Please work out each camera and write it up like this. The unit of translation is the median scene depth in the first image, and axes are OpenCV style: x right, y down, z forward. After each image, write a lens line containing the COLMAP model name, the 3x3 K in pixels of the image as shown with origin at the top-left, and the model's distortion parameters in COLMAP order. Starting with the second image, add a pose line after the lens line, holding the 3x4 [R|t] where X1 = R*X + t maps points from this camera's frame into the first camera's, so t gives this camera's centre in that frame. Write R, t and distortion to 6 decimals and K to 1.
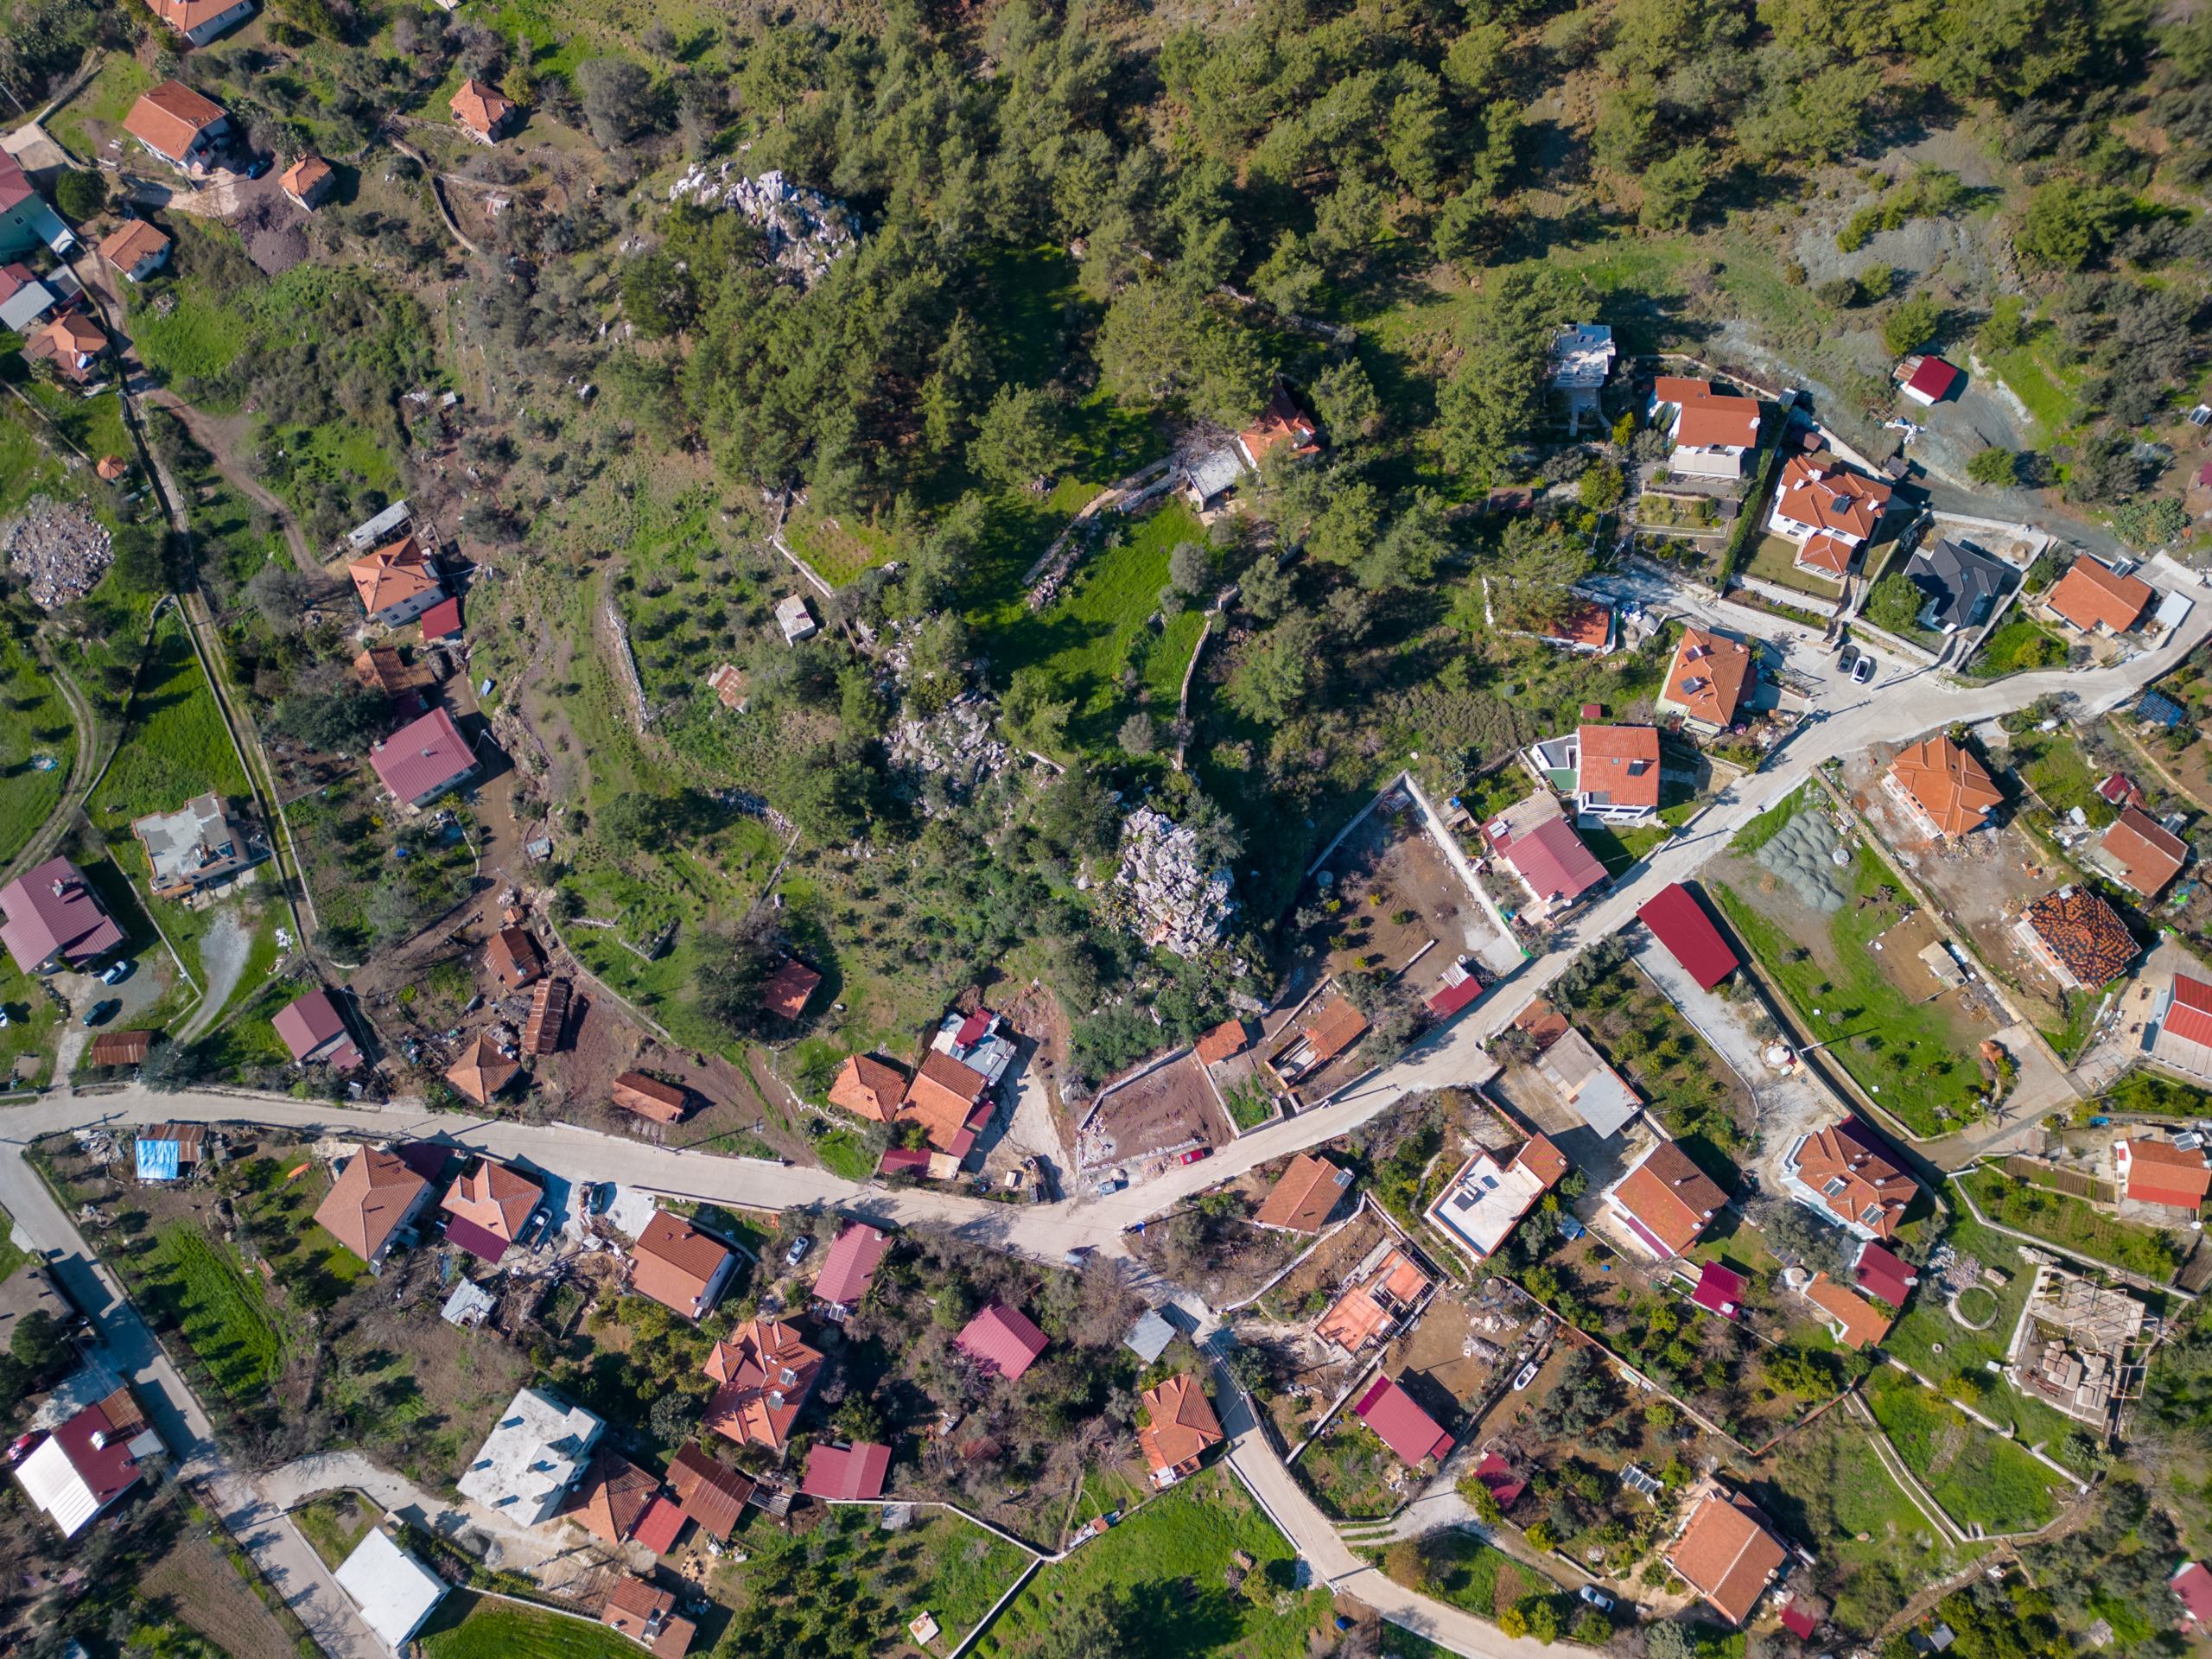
lens RADIAL K [[1548.1, 0, 1106.0], [0, 1548.1, 829.5], [0, 0, 1]] dist [0.088477, -0.090552]
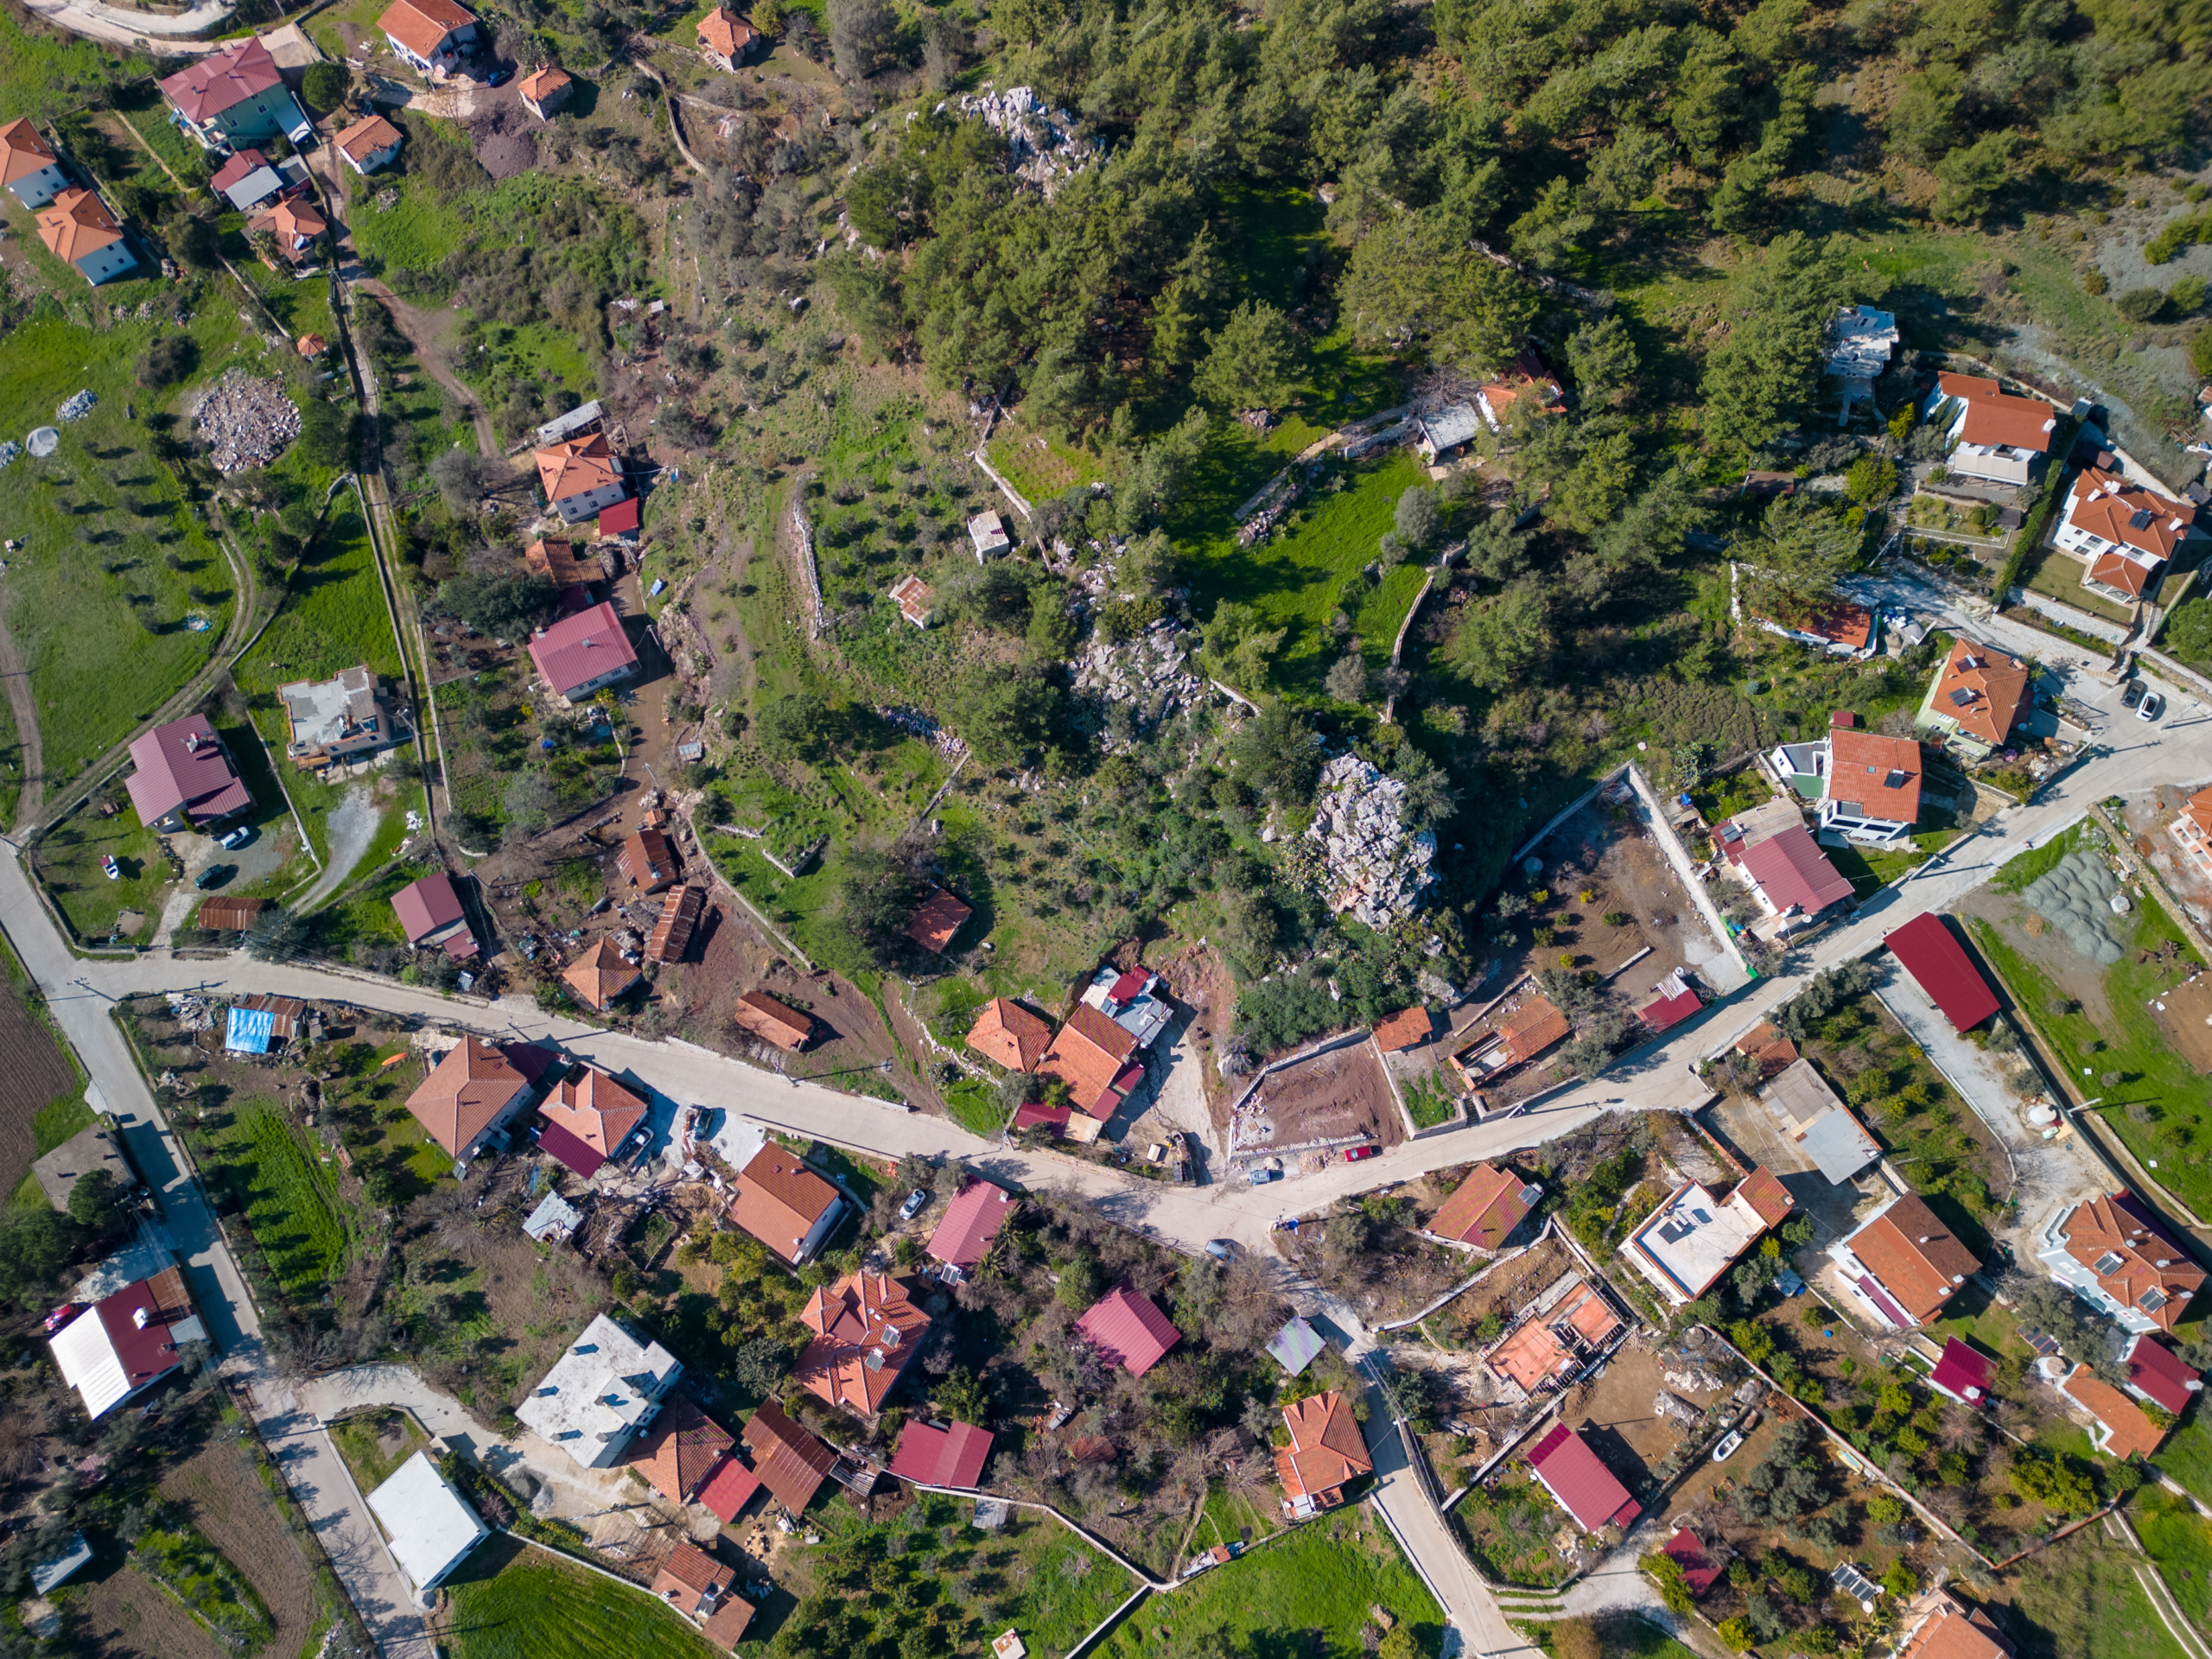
lens RADIAL K [[1548.1, 0, 1106.0], [0, 1548.1, 829.5], [0, 0, 1]] dist [0.088477, -0.090552]
pose [[0.992762, 0.108563, -0.051360, -0.062140], [-0.112924, 0.989388, -0.091431, 0.122072], [0.040889, 0.096569, 0.994486, 0.080781]]
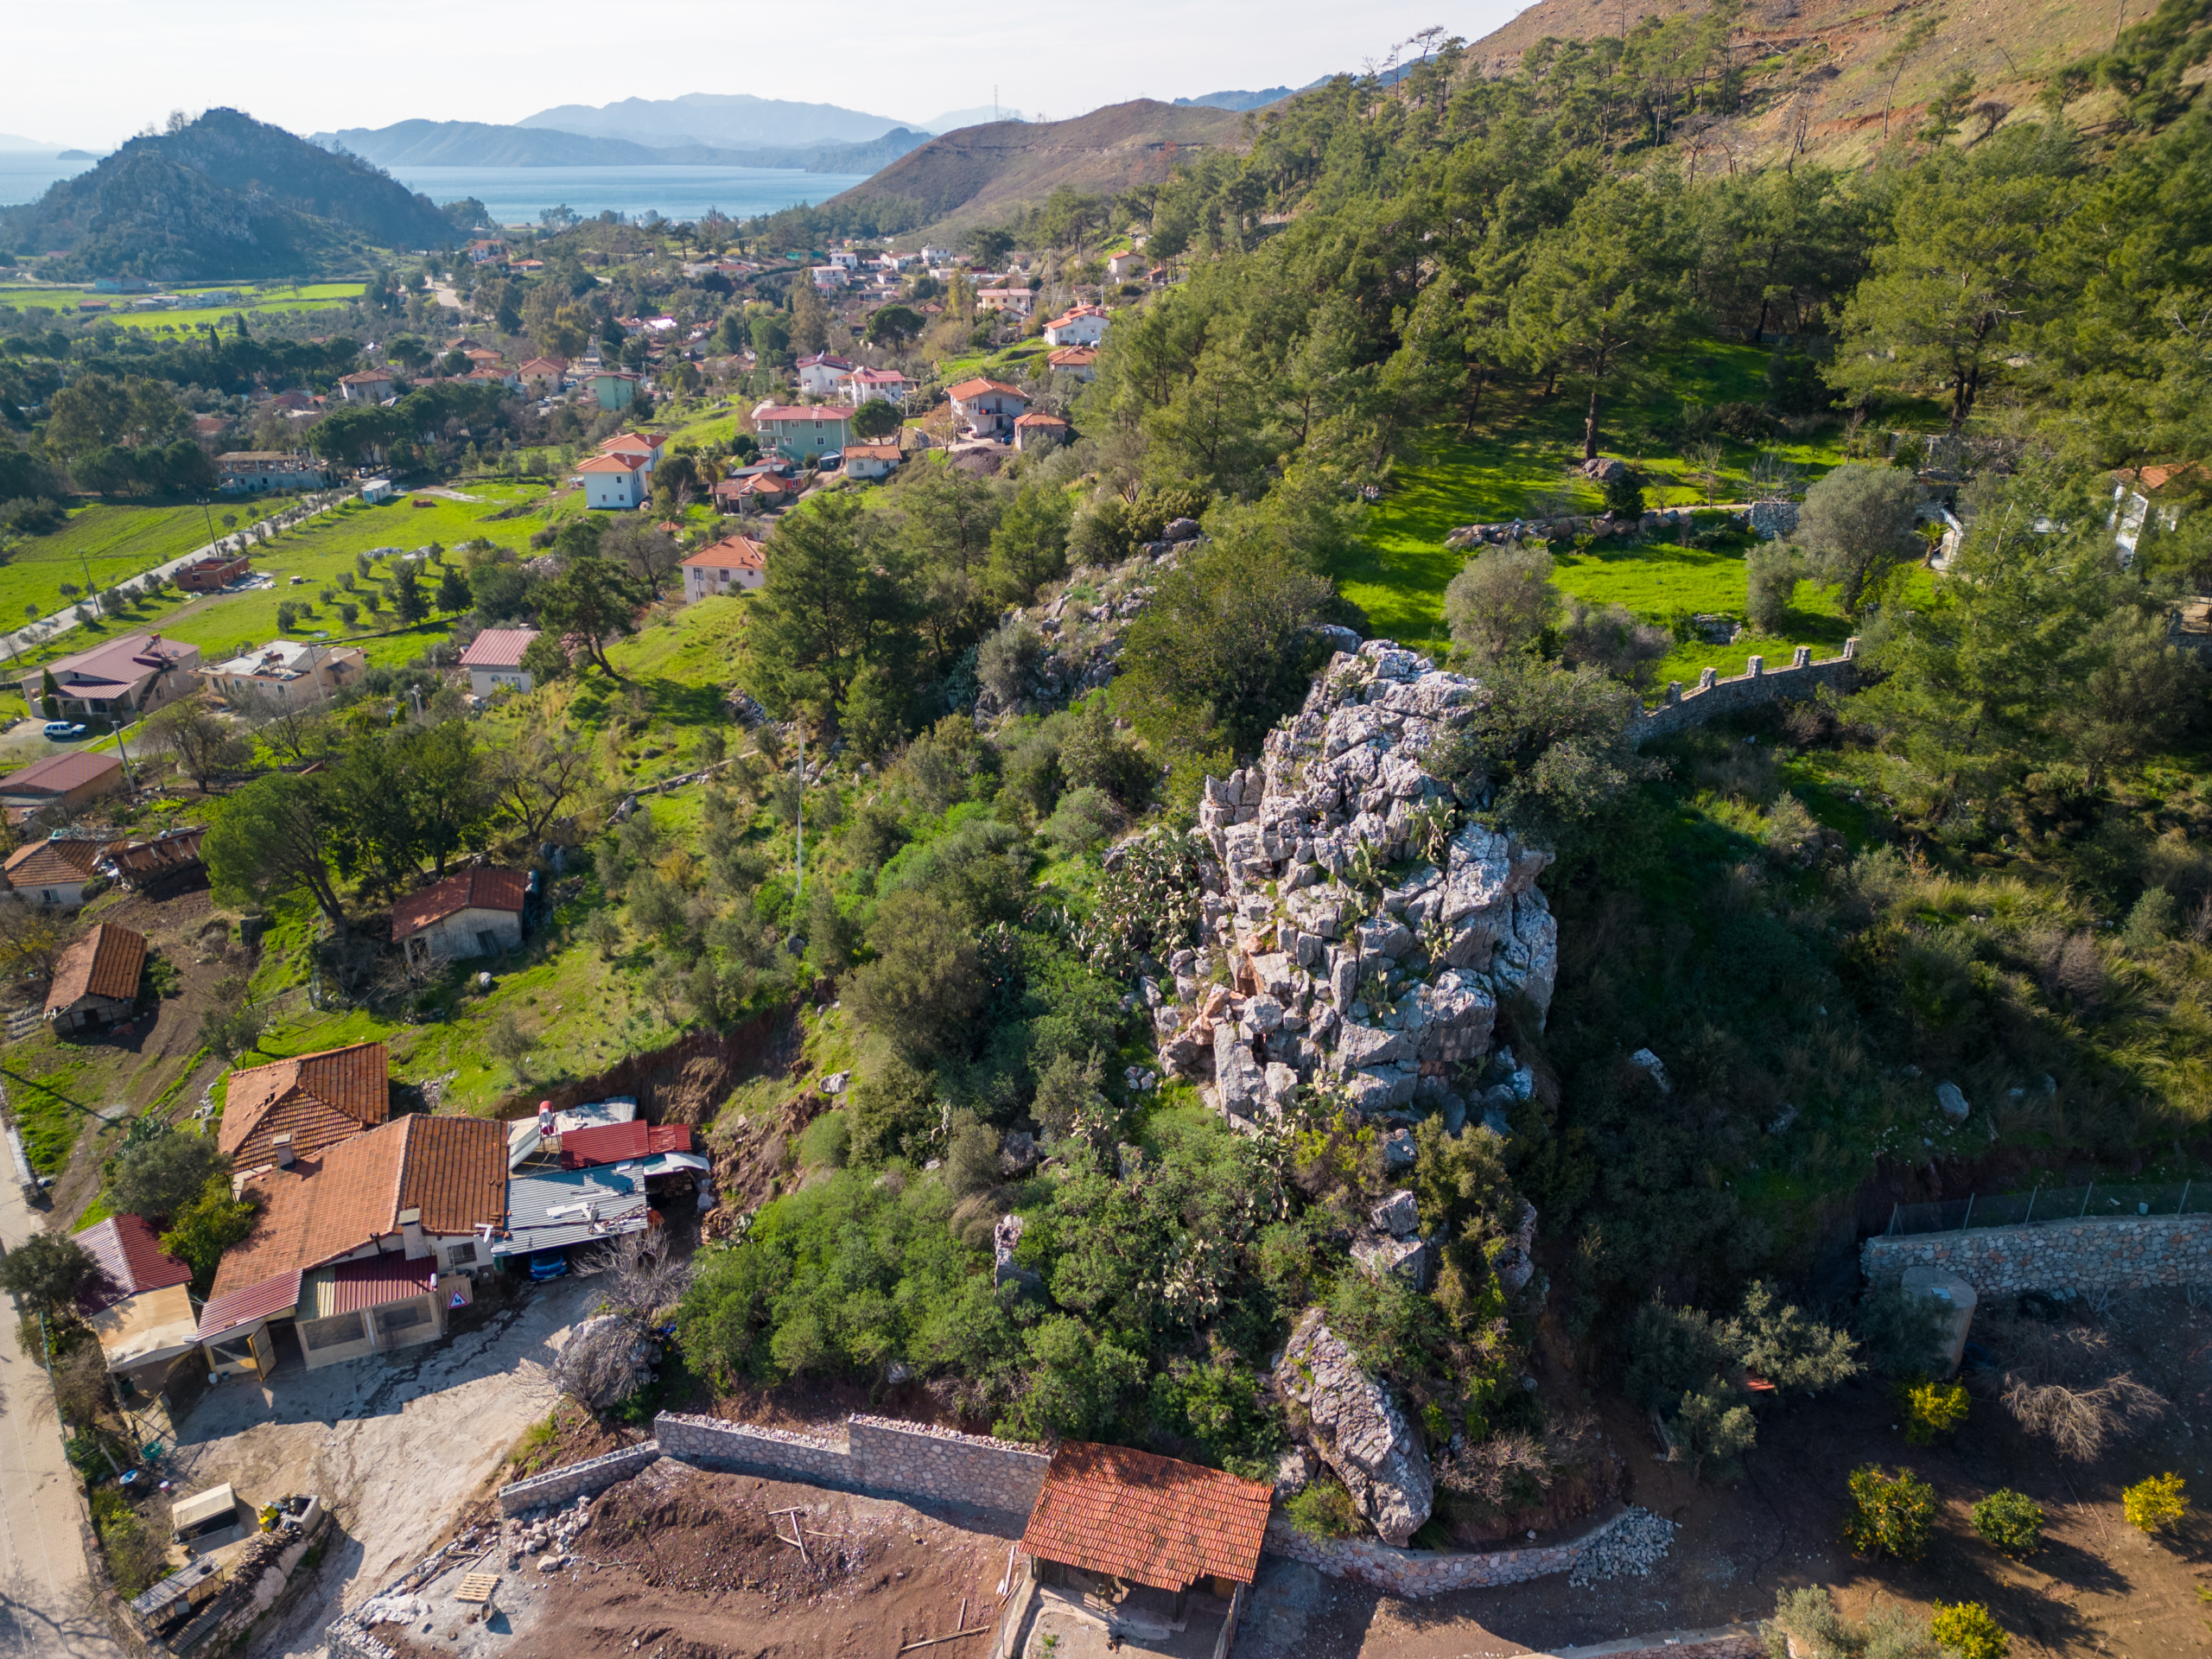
lens RADIAL K [[1553.2, 0, 1109.0], [0, 1553.2, 830.9], [0, 0, 1]] dist [0.079249, -0.071754]
pose [[0.737573, 0.266090, -0.620631, 0.179643], [-0.639492, 0.570430, -0.515421, 0.196244], [0.216878, 0.777049, 0.590896, 0.773403]]
